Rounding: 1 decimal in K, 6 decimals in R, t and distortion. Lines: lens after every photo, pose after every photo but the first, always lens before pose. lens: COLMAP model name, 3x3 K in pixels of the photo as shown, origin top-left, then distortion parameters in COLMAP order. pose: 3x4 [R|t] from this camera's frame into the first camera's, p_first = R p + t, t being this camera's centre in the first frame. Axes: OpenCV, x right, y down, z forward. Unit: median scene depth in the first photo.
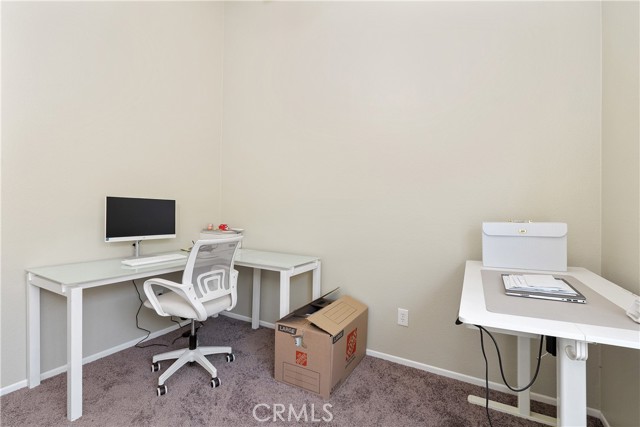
lens RADIAL K [[291.7, 0, 318.9], [0, 291.7, 209.8], [0, 0, 1]] dist [0.003425, 0.000176]
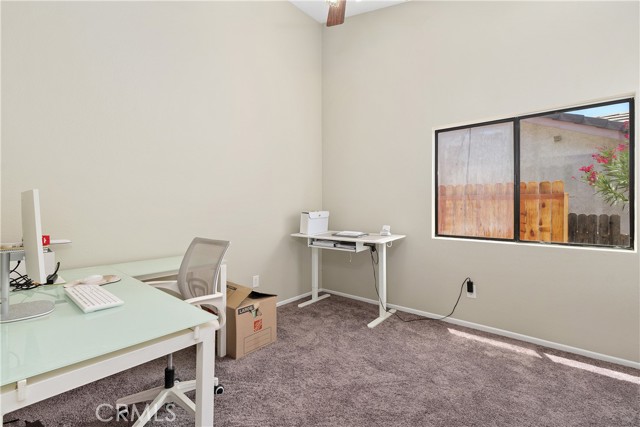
lens RADIAL K [[291.7, 0, 318.5], [0, 291.7, 209.8], [0, 0, 1]] dist [0.003425, 0.000176]
pose [[0.204357, -0.030208, 0.978430, -1.233371], [0.002799, 0.999538, 0.030275, -0.031744], [-0.978892, -0.003448, 0.204347, 0.482199]]
